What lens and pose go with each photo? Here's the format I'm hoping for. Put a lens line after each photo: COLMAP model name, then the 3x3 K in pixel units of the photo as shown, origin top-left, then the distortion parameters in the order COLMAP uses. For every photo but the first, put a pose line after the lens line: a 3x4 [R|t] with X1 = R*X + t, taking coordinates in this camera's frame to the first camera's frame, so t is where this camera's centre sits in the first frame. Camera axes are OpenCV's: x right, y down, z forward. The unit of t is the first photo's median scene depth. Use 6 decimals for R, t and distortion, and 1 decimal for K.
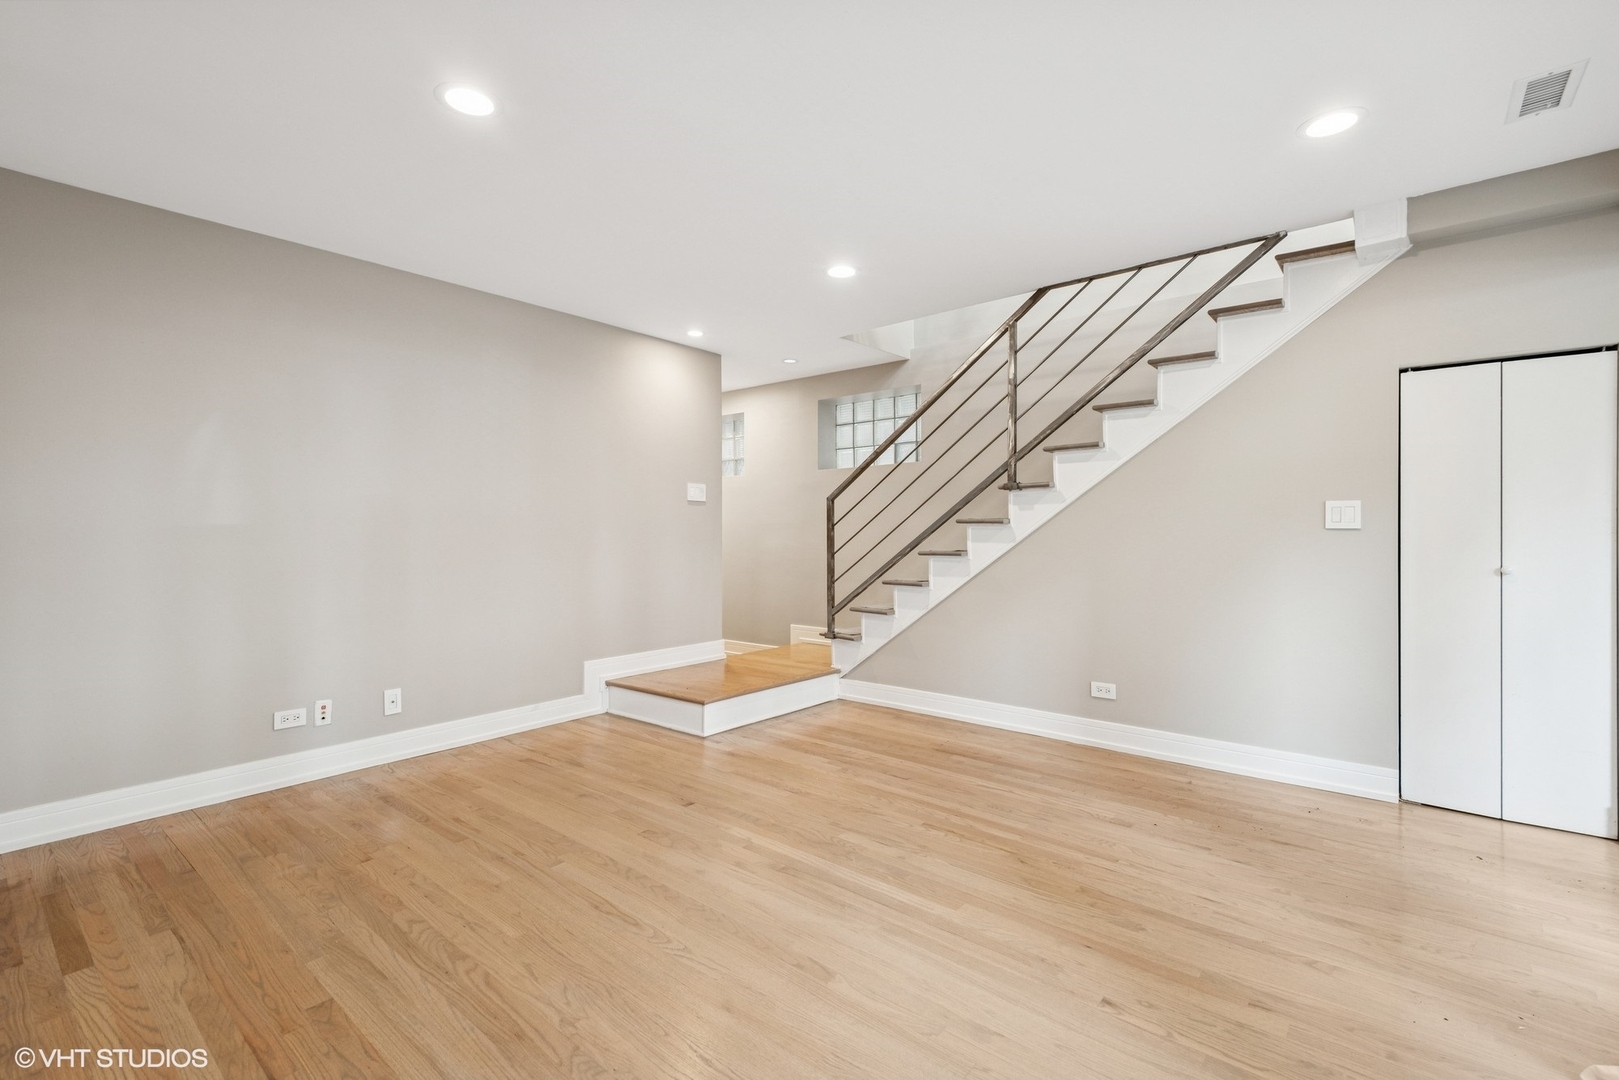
lens RADIAL K [[731.6, 0, 802.7], [0, 731.6, 540.2], [0, 0, 1]] dist [0.046536, -0.026027]
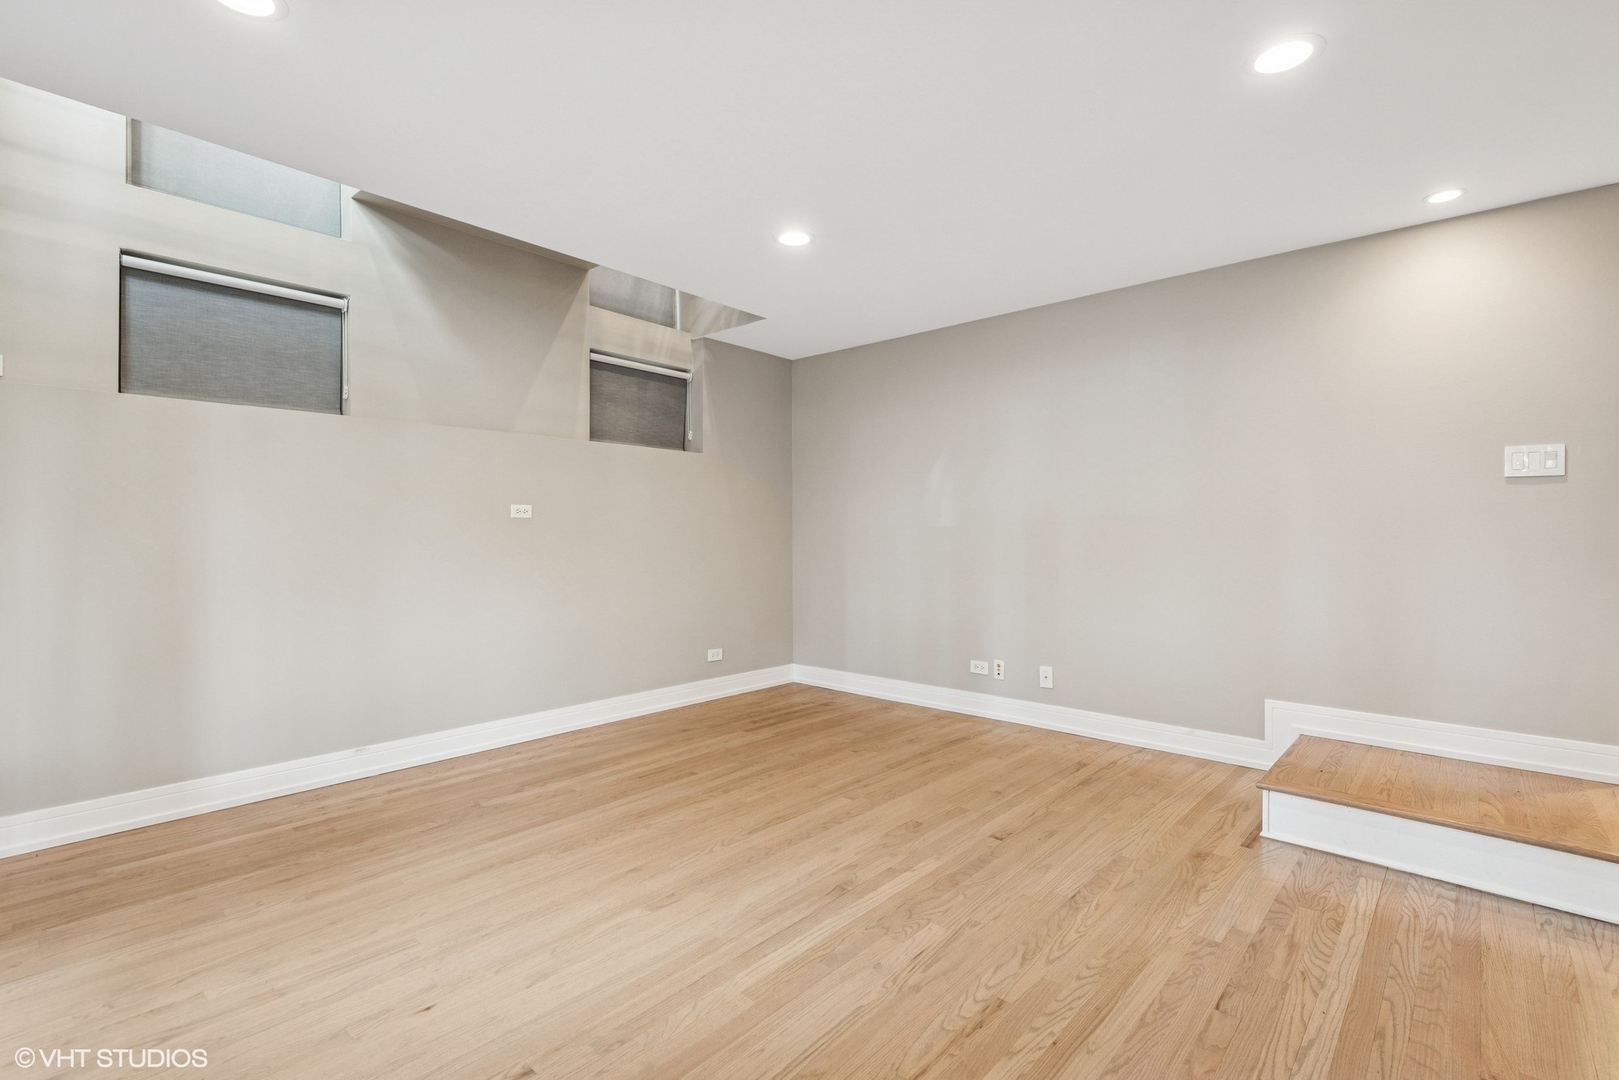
lens RADIAL K [[731.6, 0, 802.7], [0, 731.6, 540.2], [0, 0, 1]] dist [0.046536, -0.026027]
pose [[-0.039638, 0.013592, -0.999122, 0.833905], [-0.011449, 0.999836, 0.014056, -0.013142], [0.999149, 0.011996, -0.039476, 0.892421]]
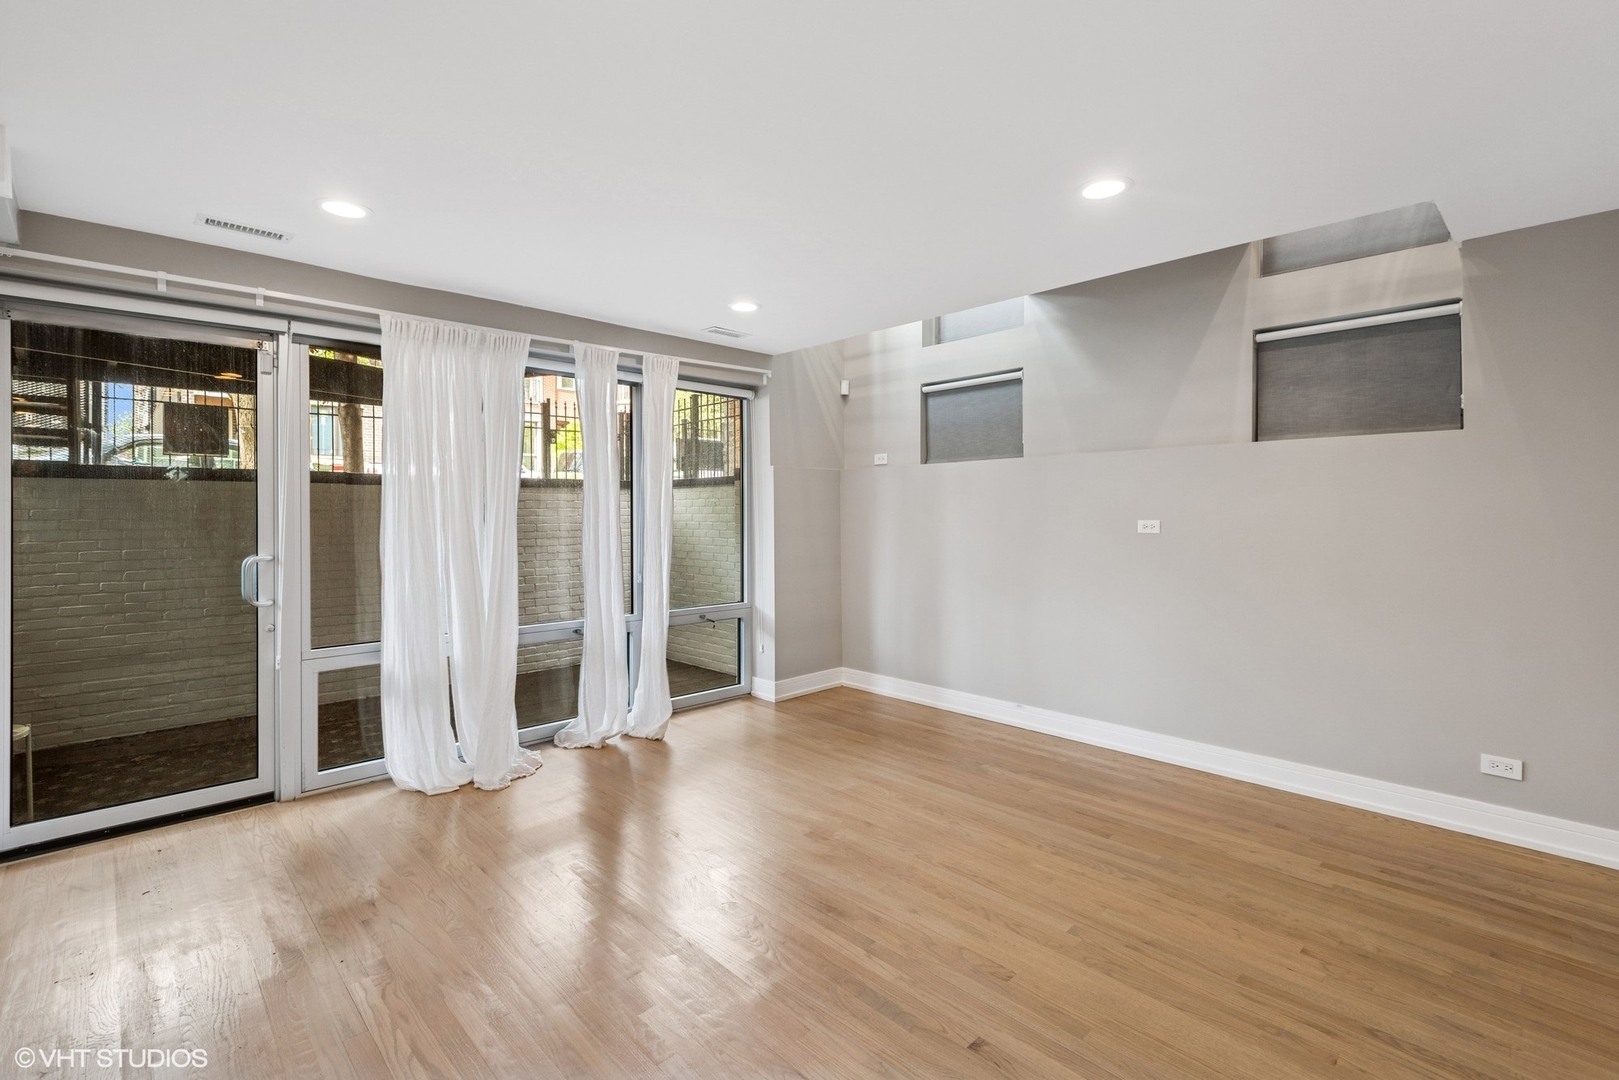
lens RADIAL K [[728.6, 0, 808.7], [0, 728.6, 525.2], [0, 0, 1]] dist [0.045688, -0.025874]
pose [[-0.994740, 0.004393, 0.102336, -0.092357], [0.007292, 0.999582, 0.027967, -0.092501], [-0.102171, 0.028567, -0.994357, 1.796434]]
